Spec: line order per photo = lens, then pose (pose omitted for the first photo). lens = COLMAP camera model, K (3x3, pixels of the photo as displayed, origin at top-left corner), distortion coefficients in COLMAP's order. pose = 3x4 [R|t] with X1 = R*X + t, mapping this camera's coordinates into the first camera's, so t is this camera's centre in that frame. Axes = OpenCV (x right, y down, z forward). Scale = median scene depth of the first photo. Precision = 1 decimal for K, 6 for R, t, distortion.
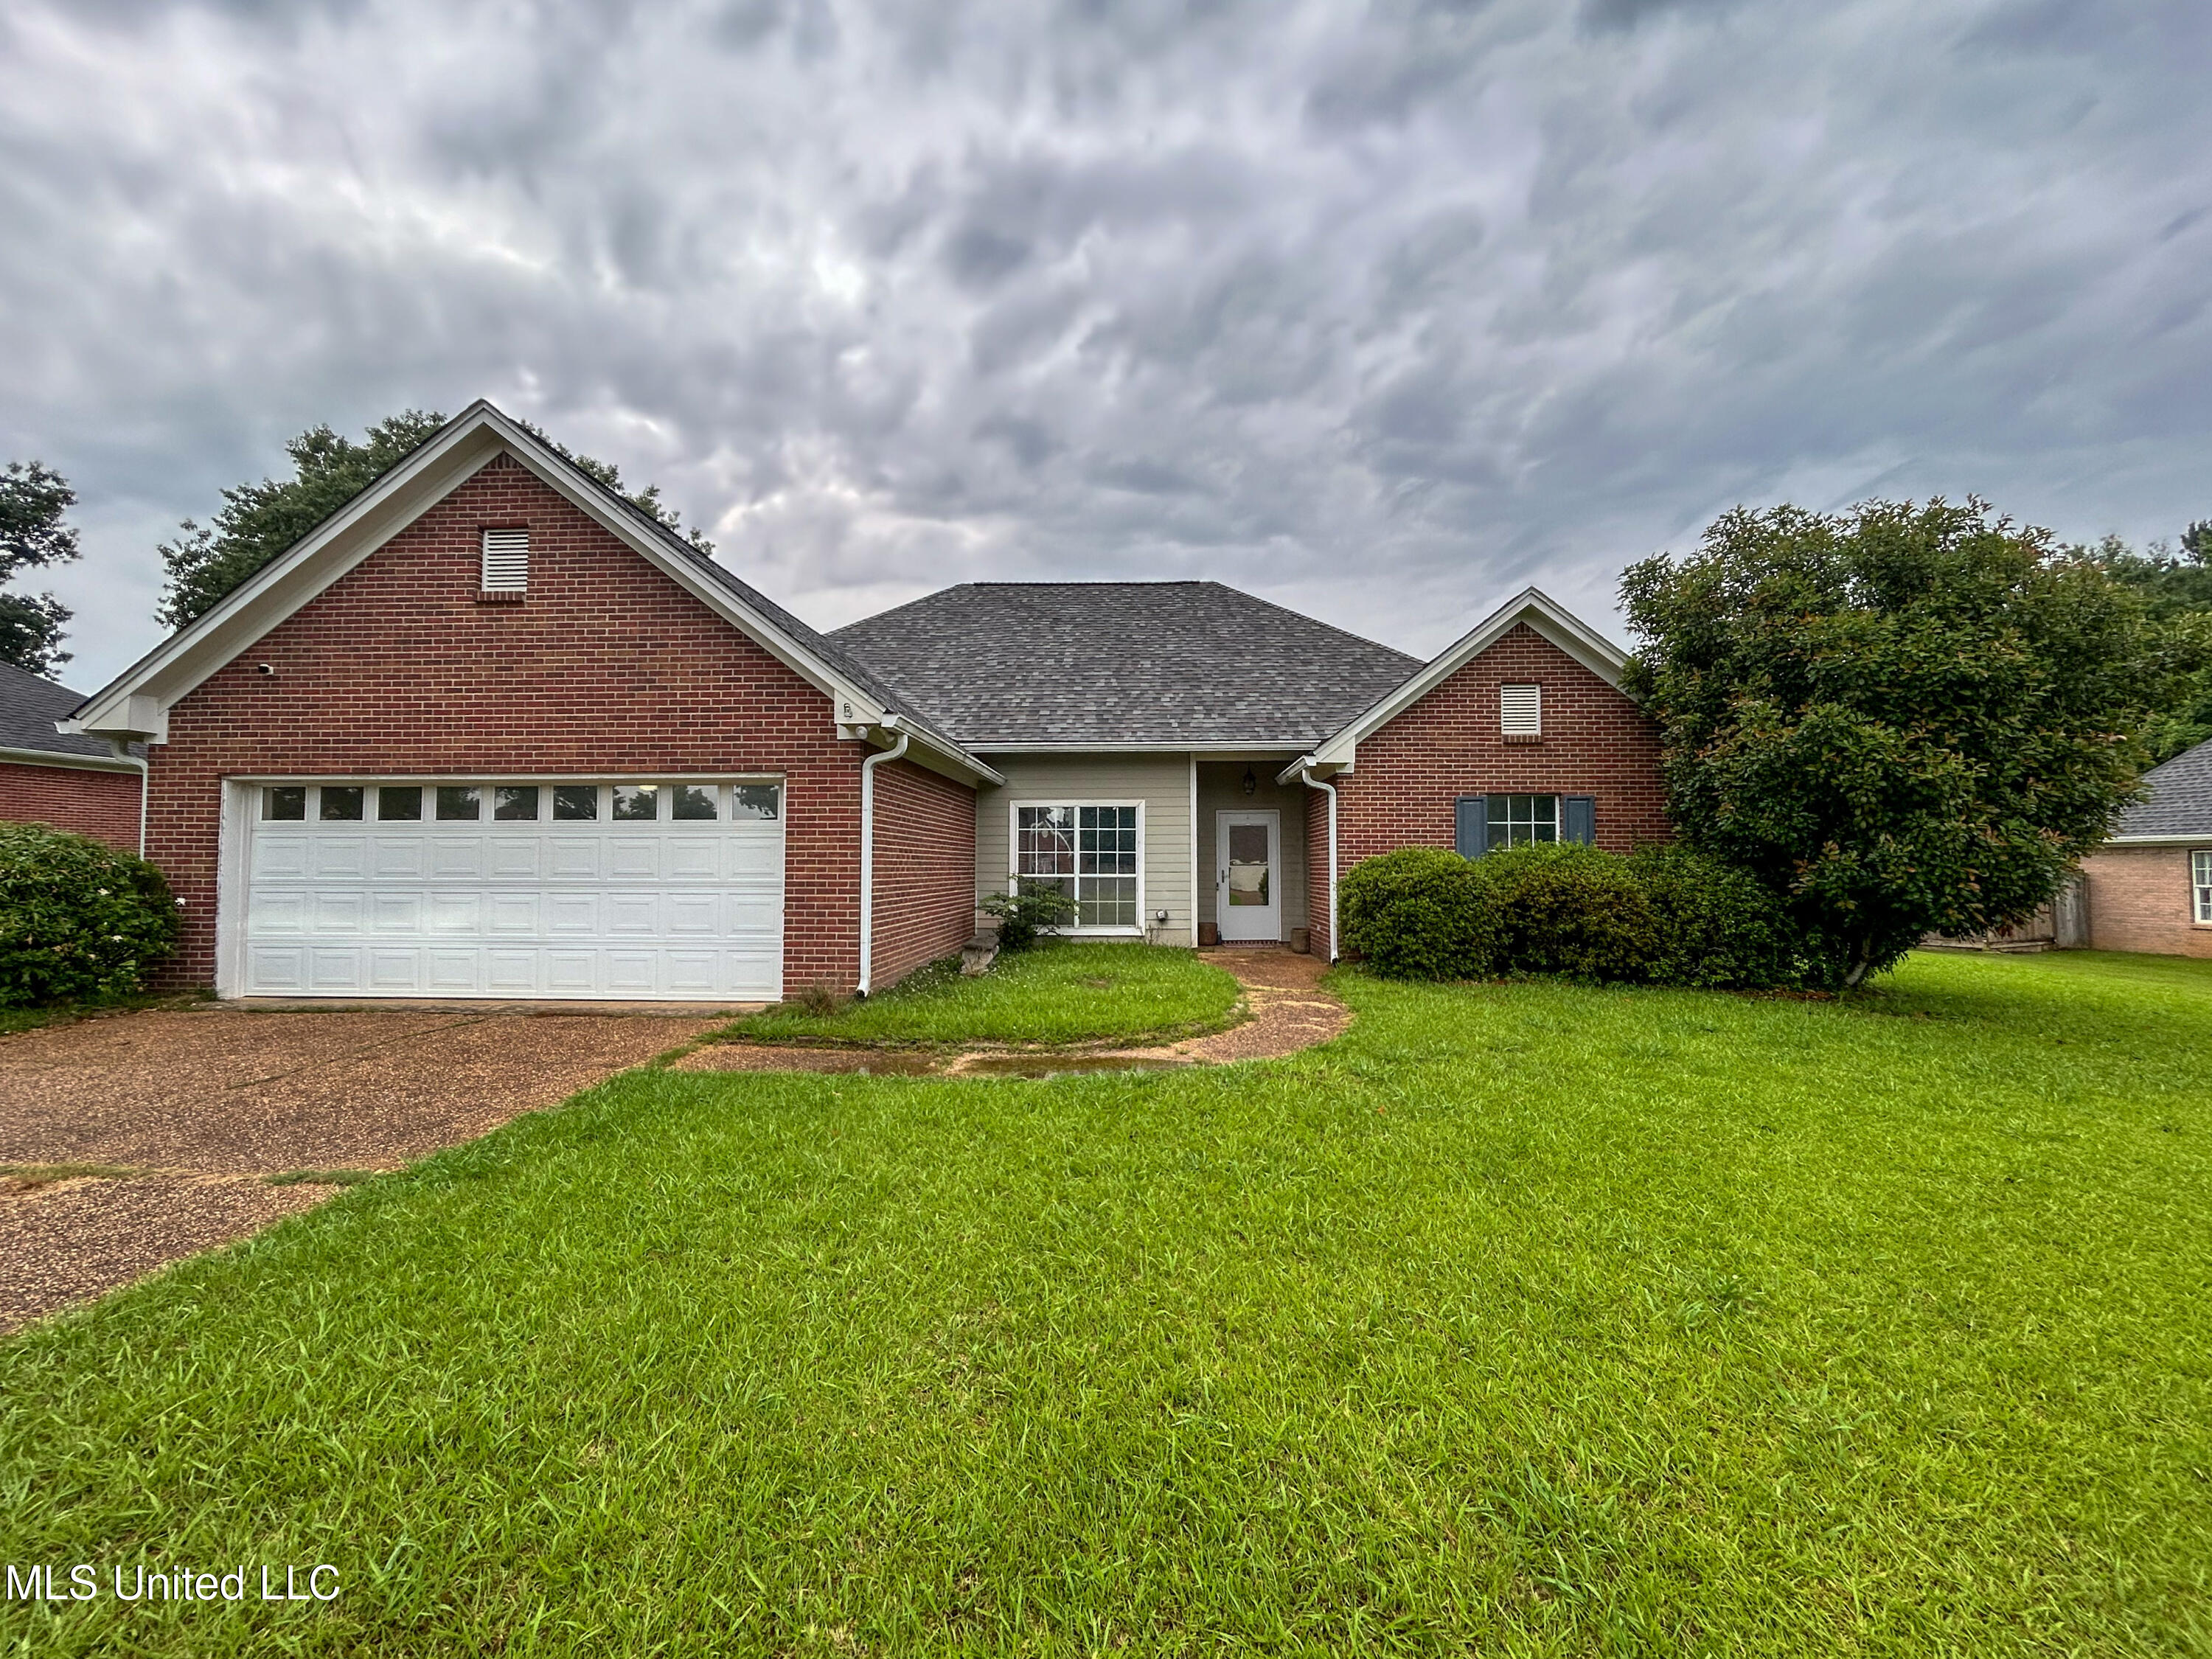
lens RADIAL K [[812.4, 0, 1105.9], [0, 812.4, 823.4], [0, 0, 1]] dist [0.007492, 0.000426]
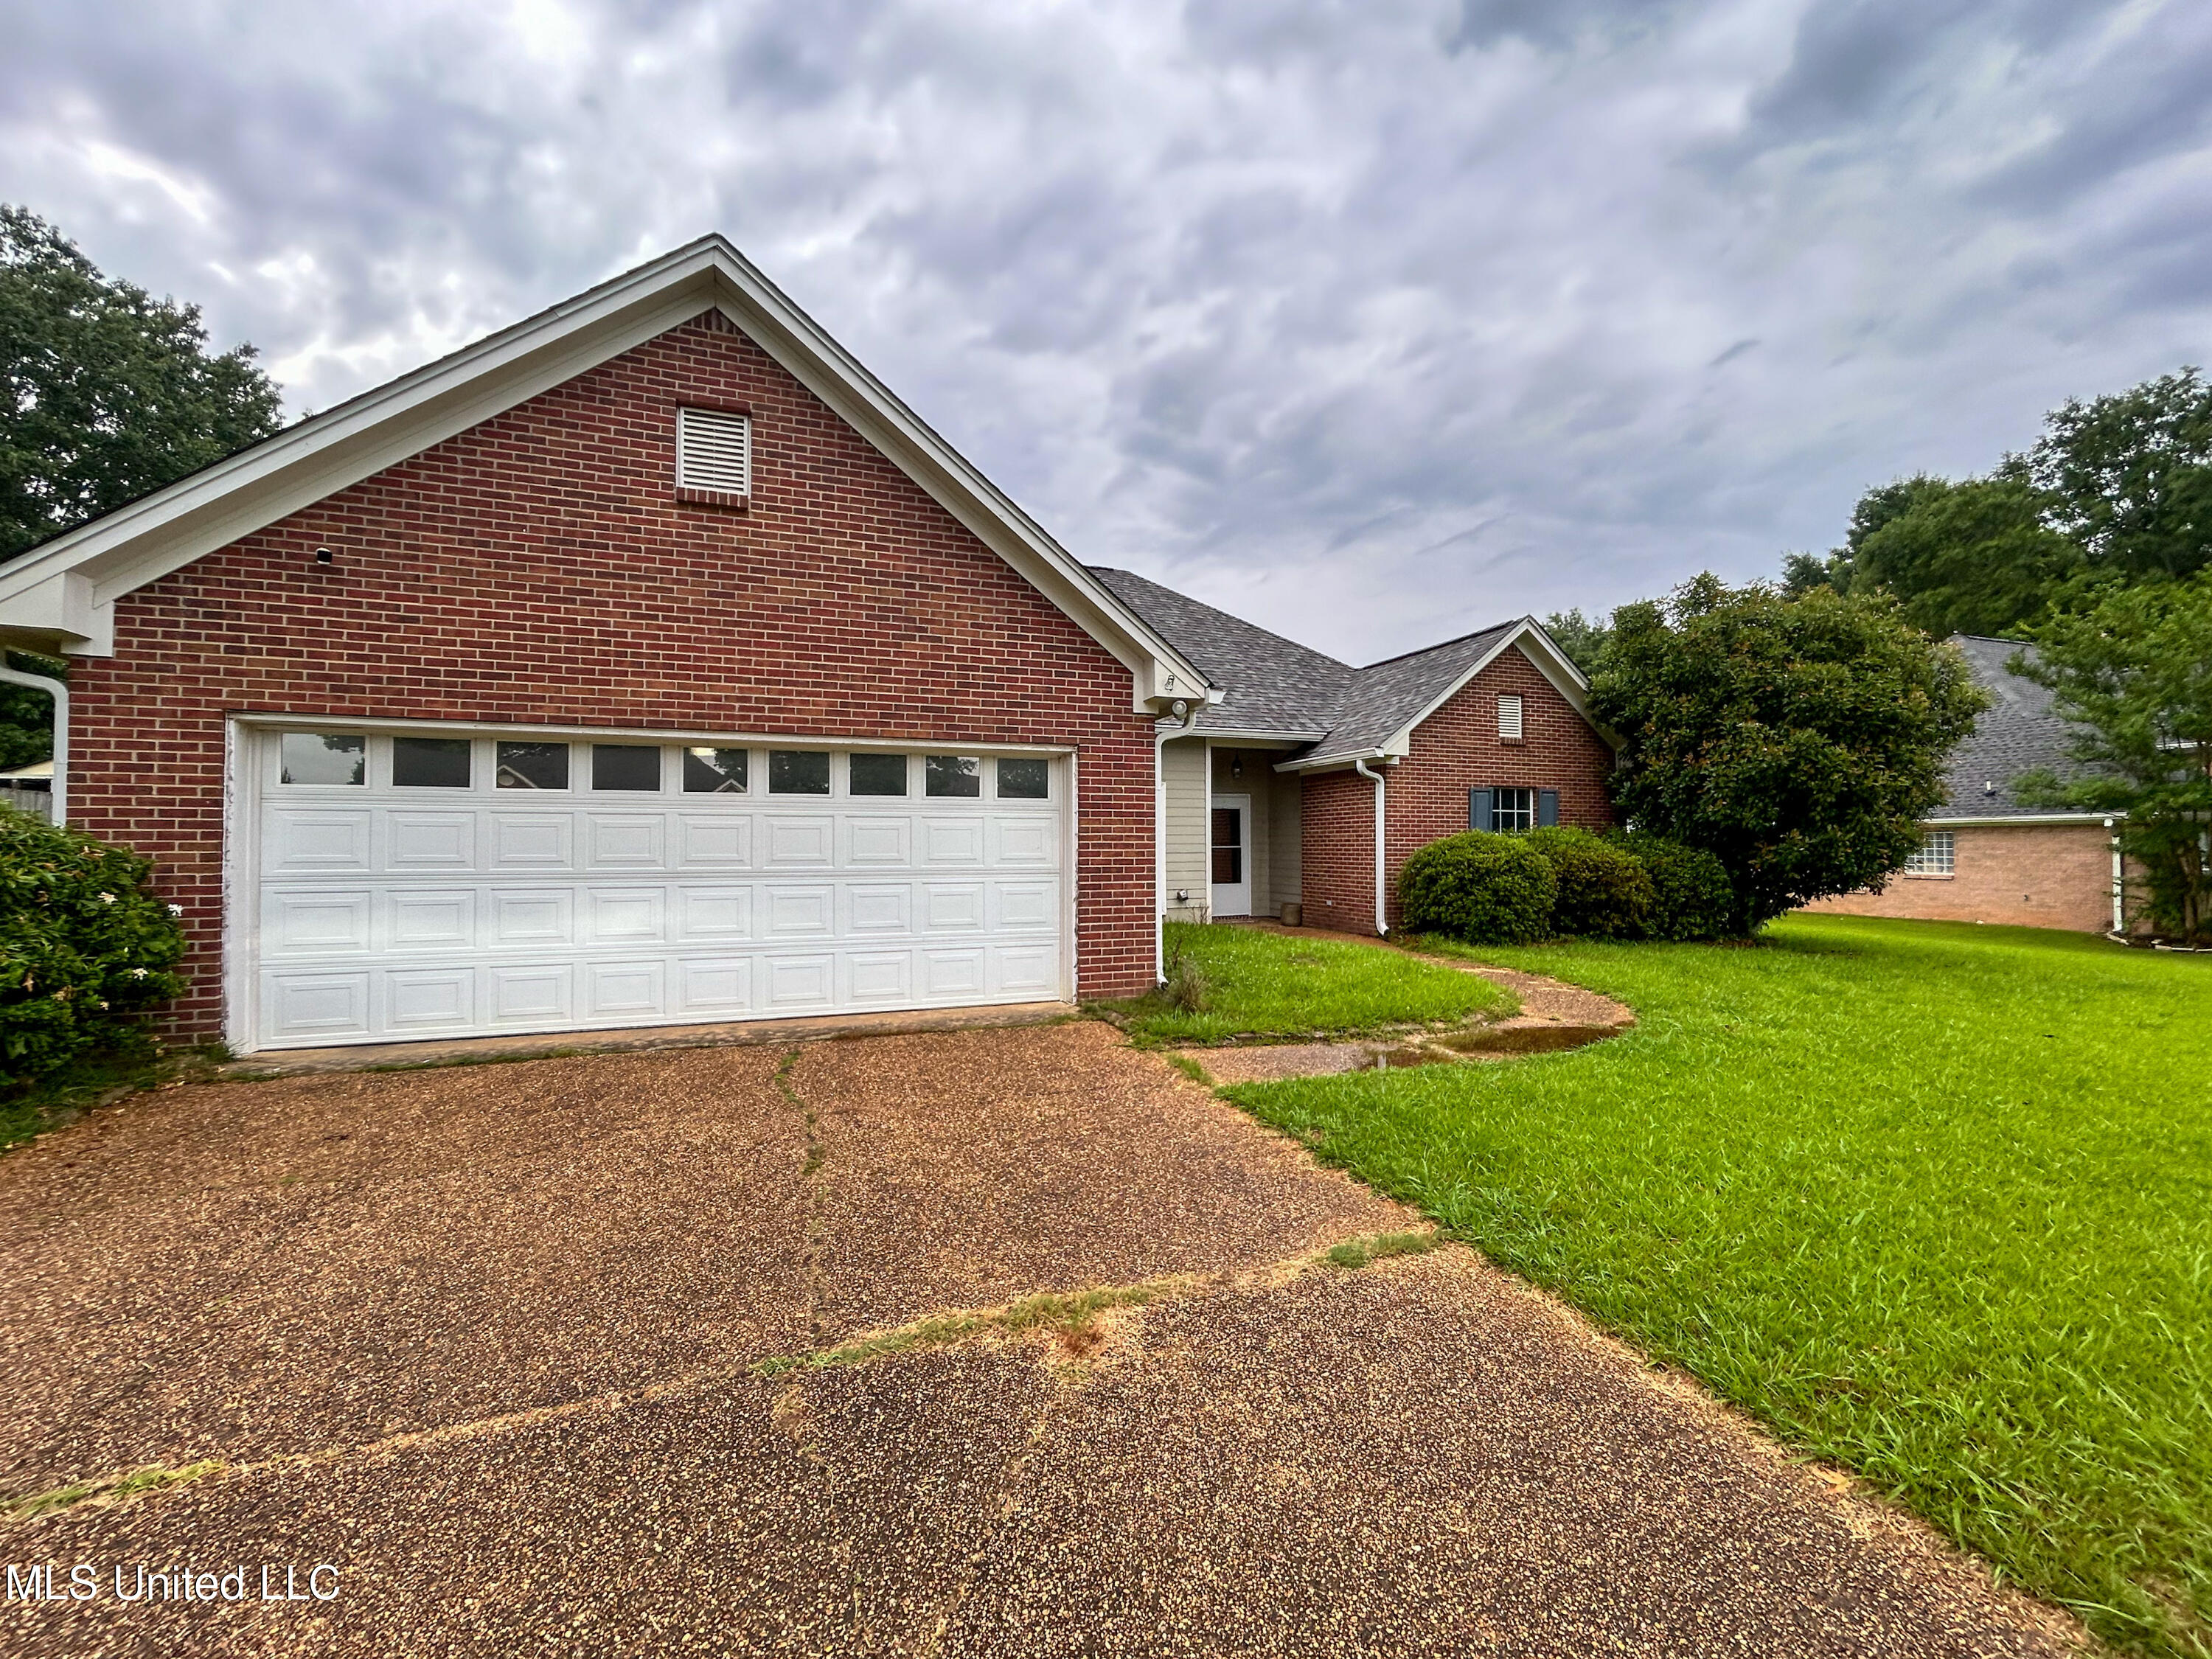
lens RADIAL K [[900.0, 0, 1109.4], [0, 900.0, 837.2], [0, 0, 1]] dist [0.003211, -0.000342]
pose [[0.916138, 0.001746, 0.400858, -0.724866], [-0.017903, 0.999171, 0.036566, 0.000792], [-0.400462, -0.040676, 0.915410, 0.066404]]
